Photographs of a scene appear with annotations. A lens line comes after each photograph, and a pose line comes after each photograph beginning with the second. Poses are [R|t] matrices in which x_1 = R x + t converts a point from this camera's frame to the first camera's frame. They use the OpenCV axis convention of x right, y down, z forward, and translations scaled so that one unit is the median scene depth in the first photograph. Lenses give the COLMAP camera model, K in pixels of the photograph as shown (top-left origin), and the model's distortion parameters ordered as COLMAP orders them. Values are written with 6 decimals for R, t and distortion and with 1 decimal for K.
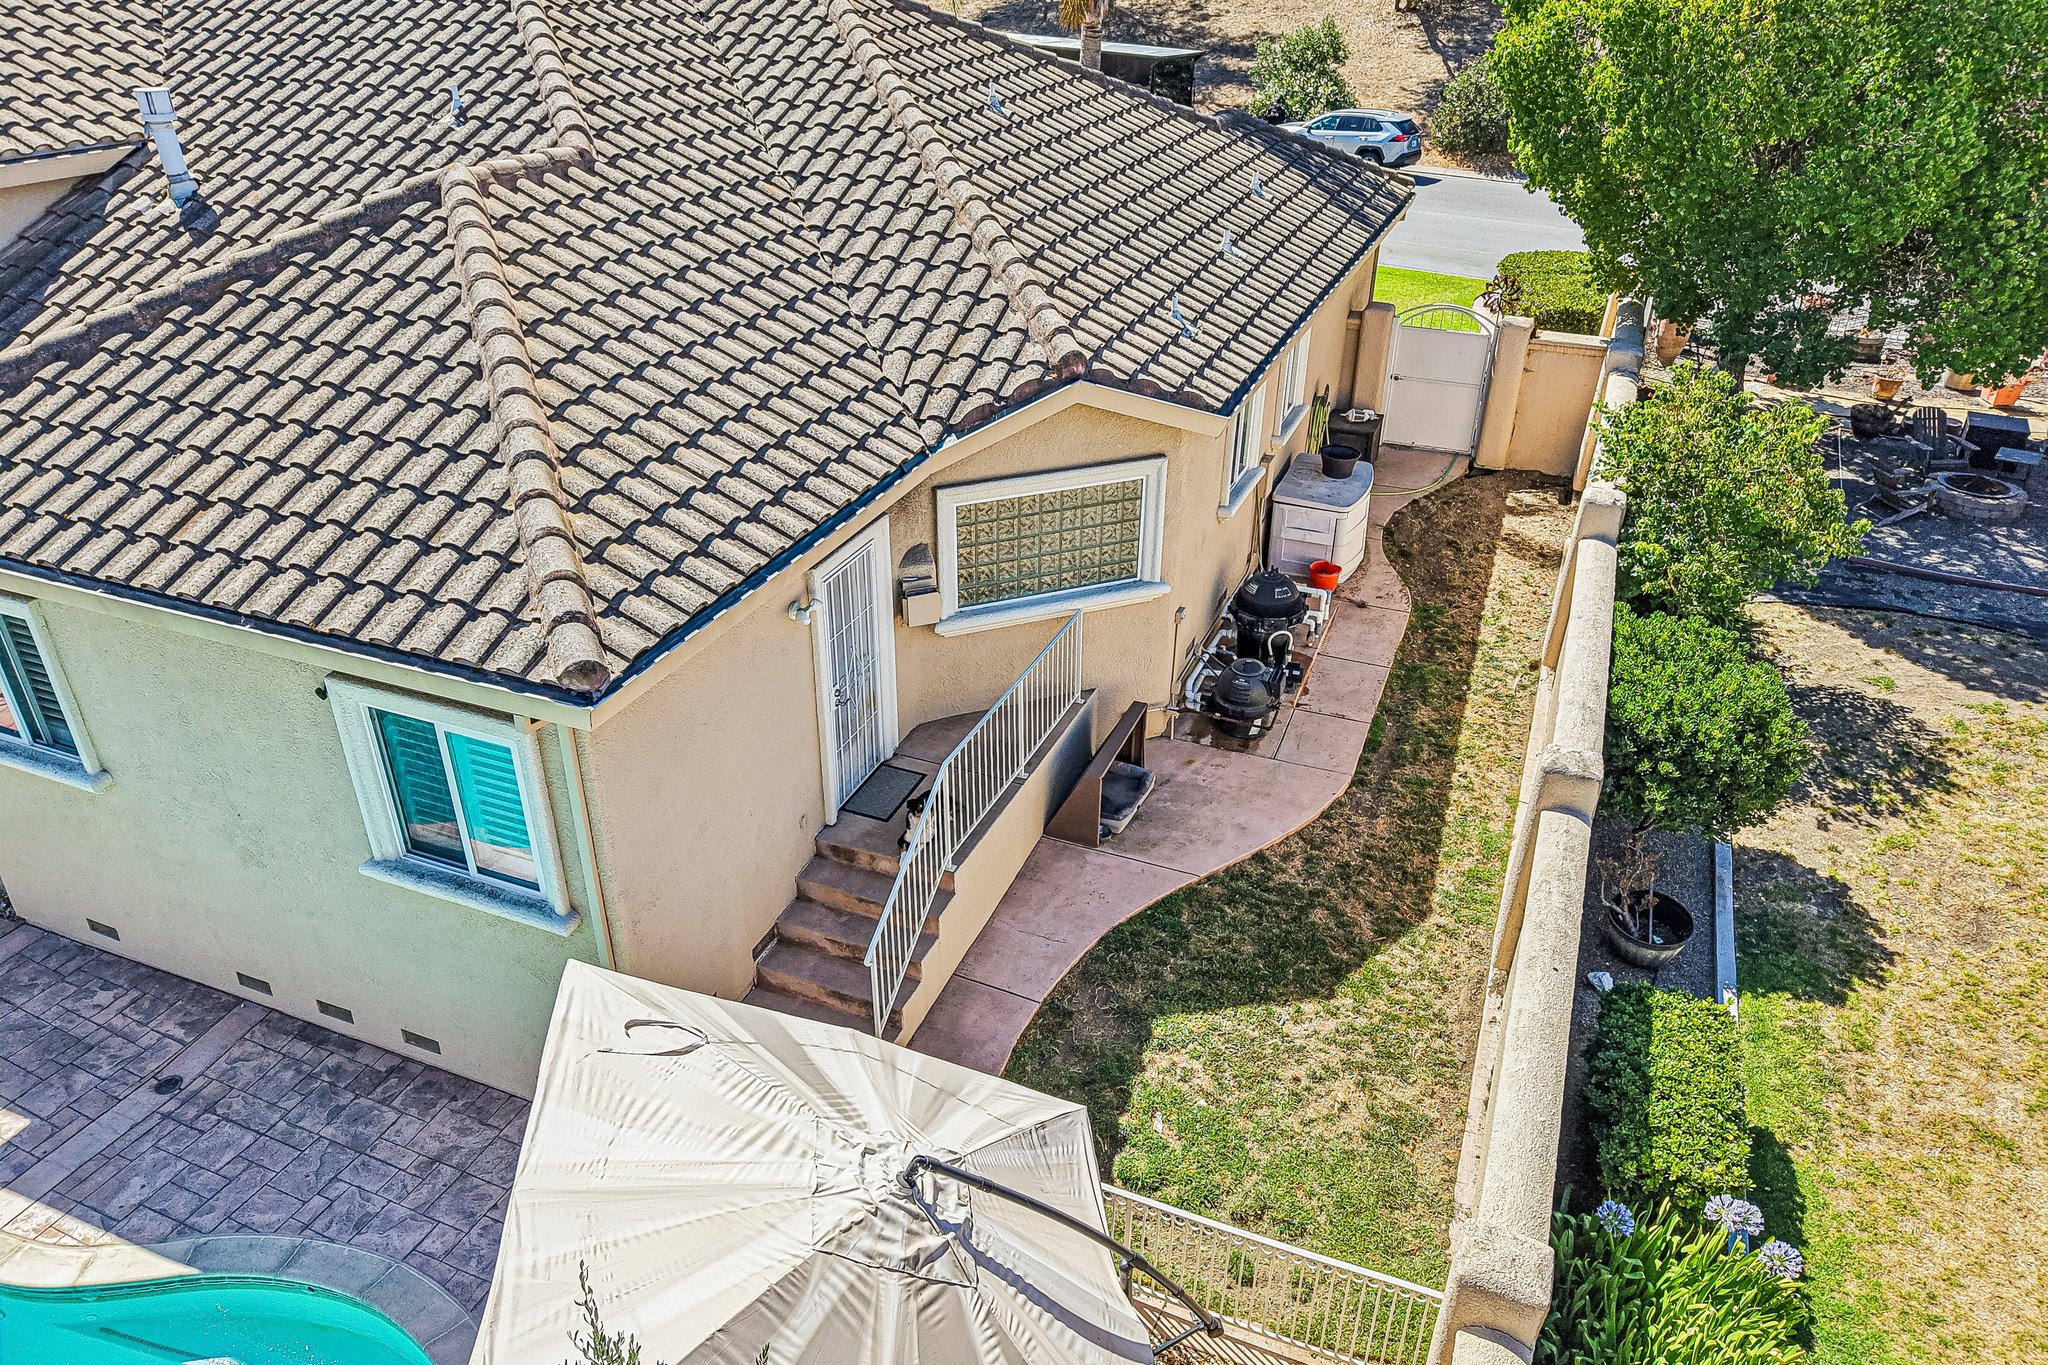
lens RADIAL K [[1379.4, 0, 1024.0], [0, 1379.4, 682.5], [0, 0, 1]] dist [0.021103, -0.000859]
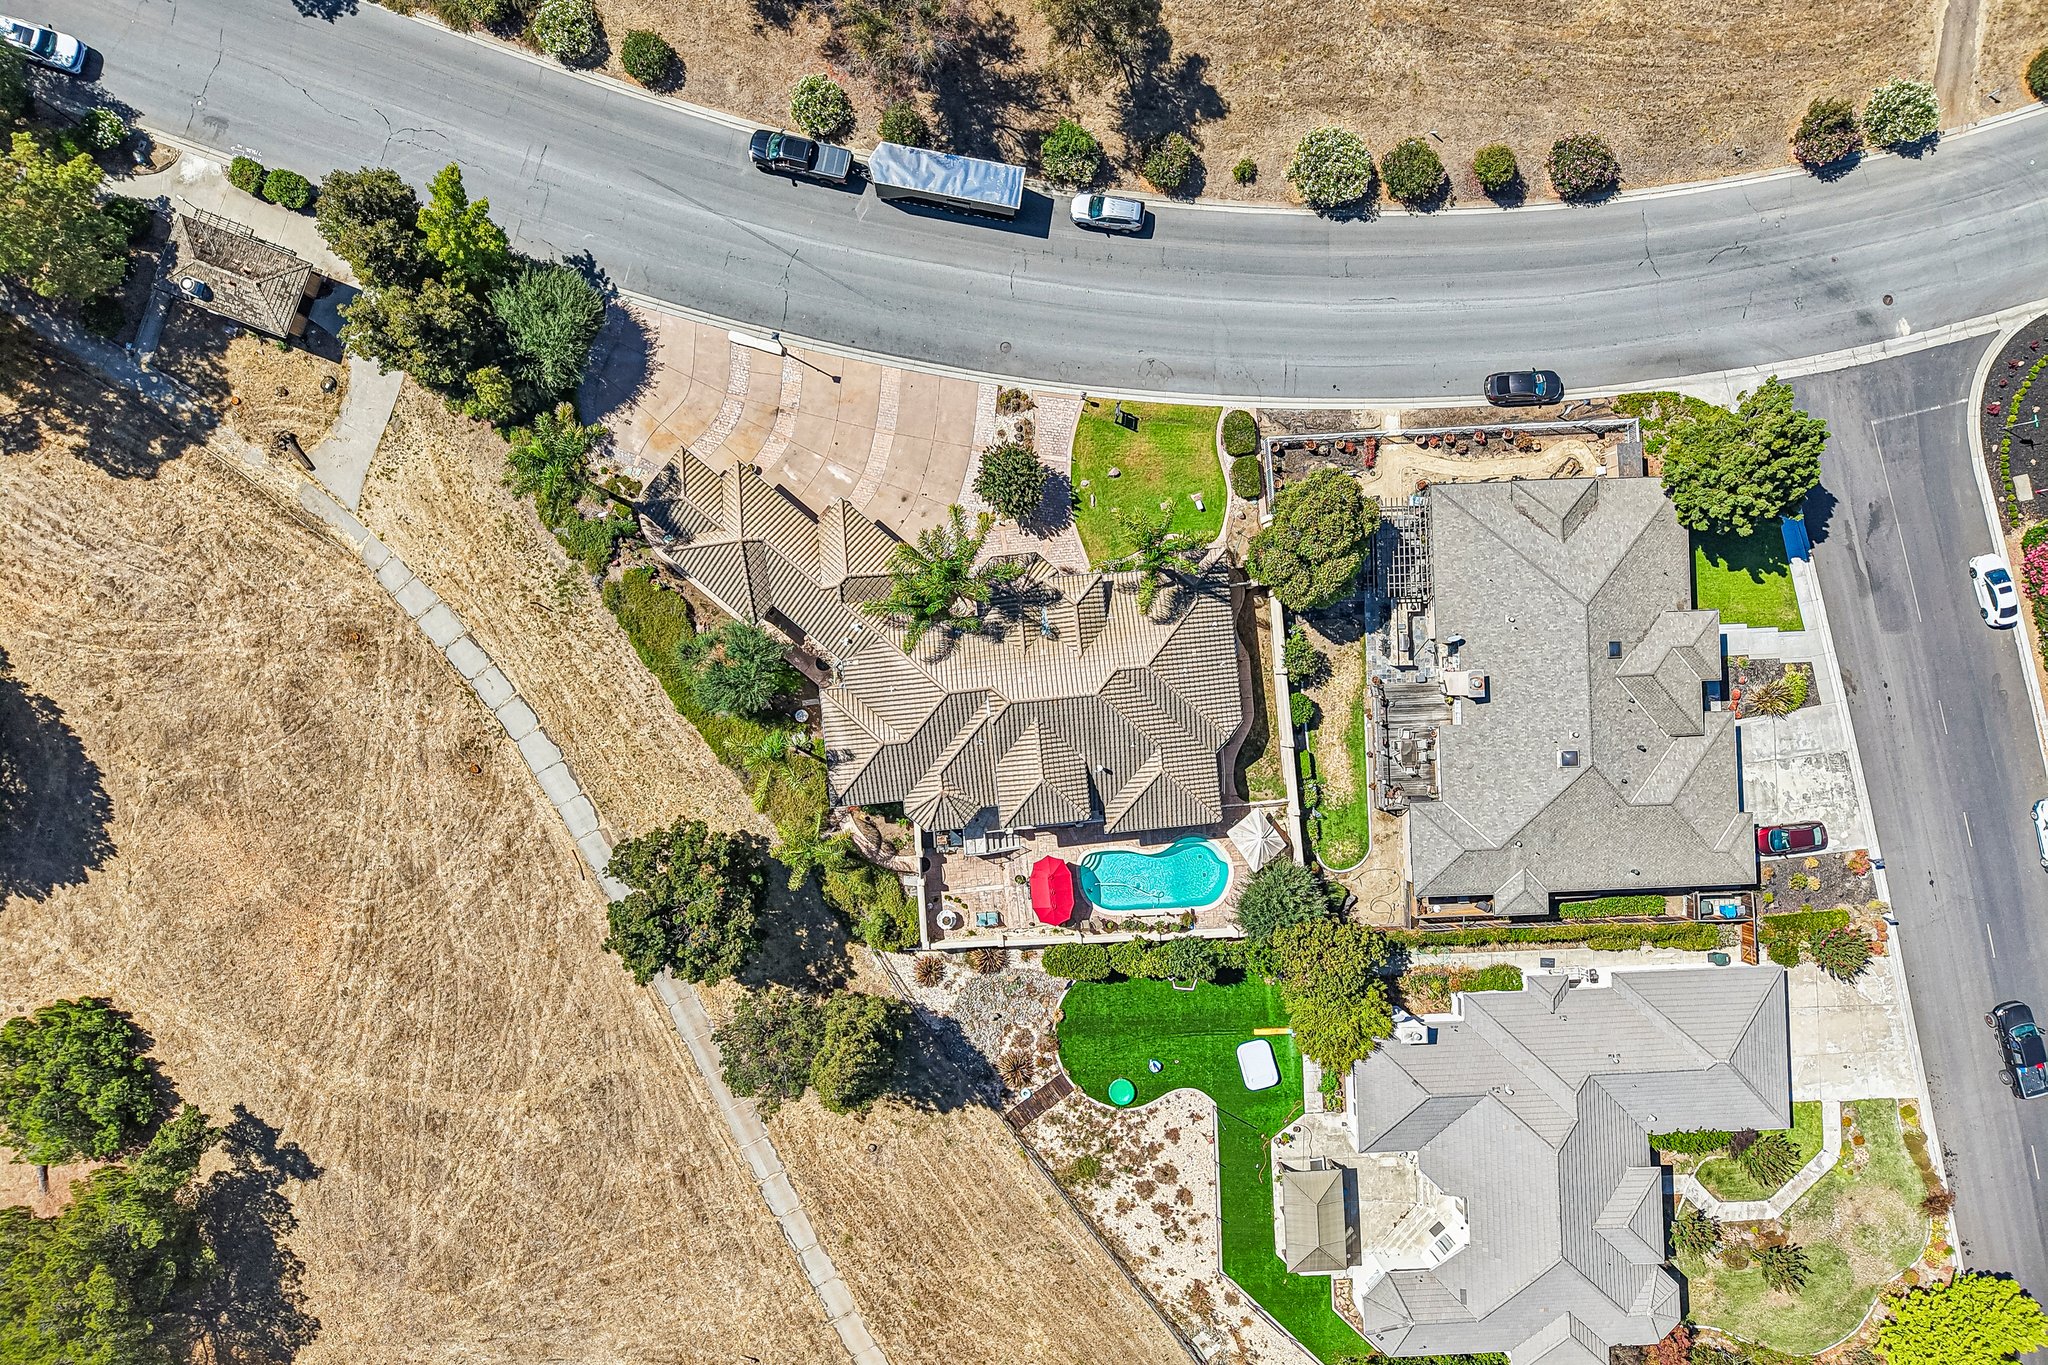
lens RADIAL K [[1379.4, 0, 1024.0], [0, 1379.4, 682.5], [0, 0, 1]] dist [0.021103, -0.000859]
pose [[0.884733, -0.465895, 0.013767, -0.779029], [0.214327, 0.432880, 0.875602, -6.138703], [-0.413898, -0.771723, 0.482837, -1.665550]]
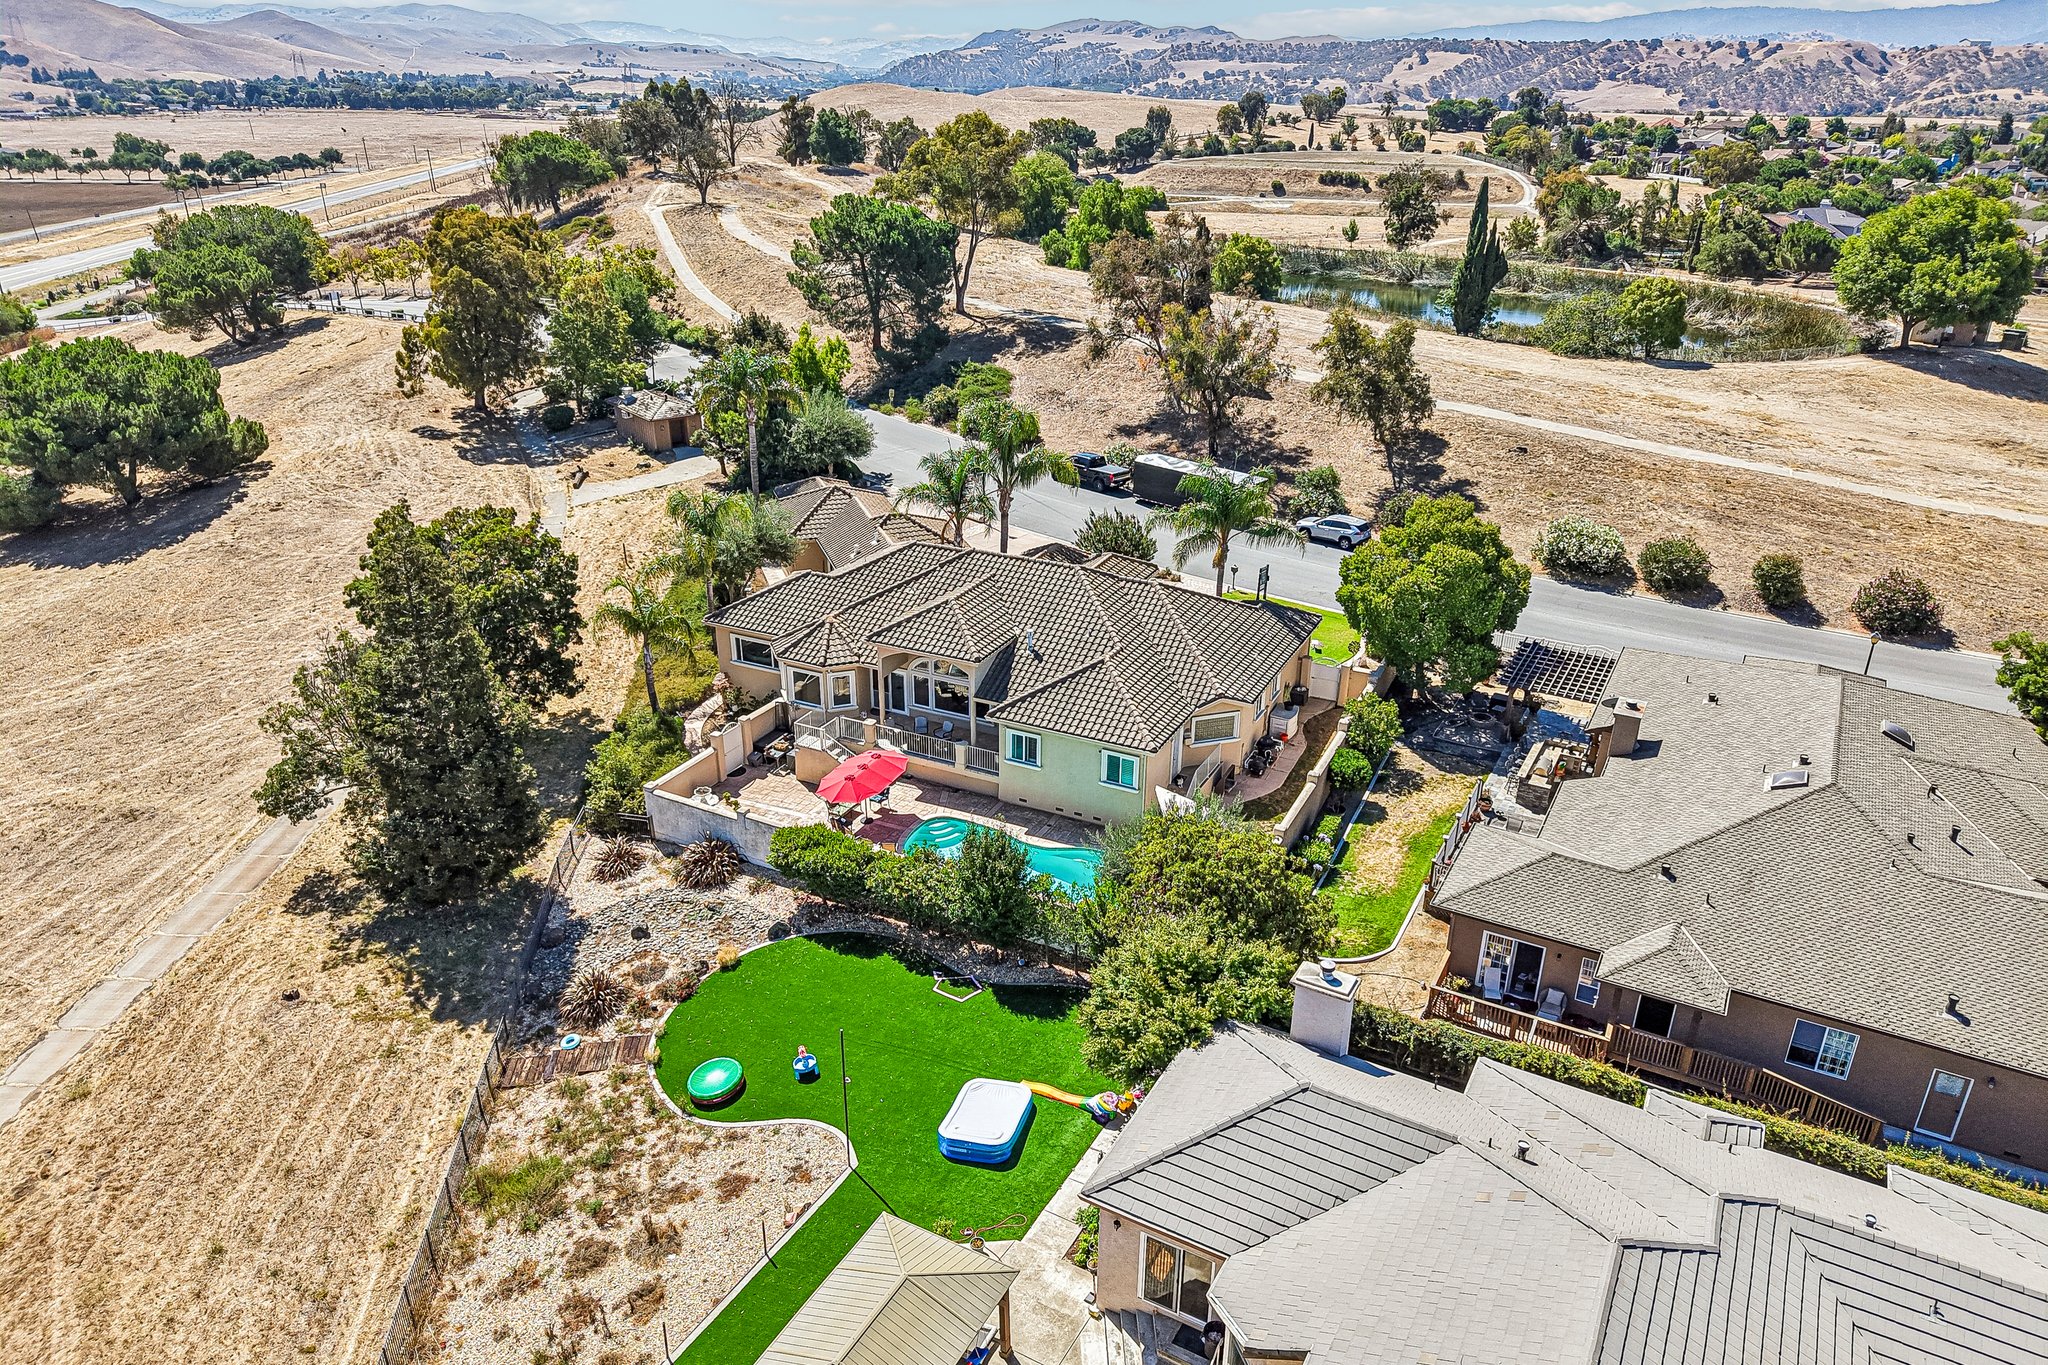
lens RADIAL K [[1378.4, 0, 1024.0], [0, 1378.4, 682.5], [0, 0, 1]] dist [0.008931, -0.000612]
pose [[0.997406, 0.028533, -0.066082, -0.294750], [-0.035212, 0.994139, -0.102217, 0.222571], [0.062778, 0.104279, 0.992565, -3.381012]]
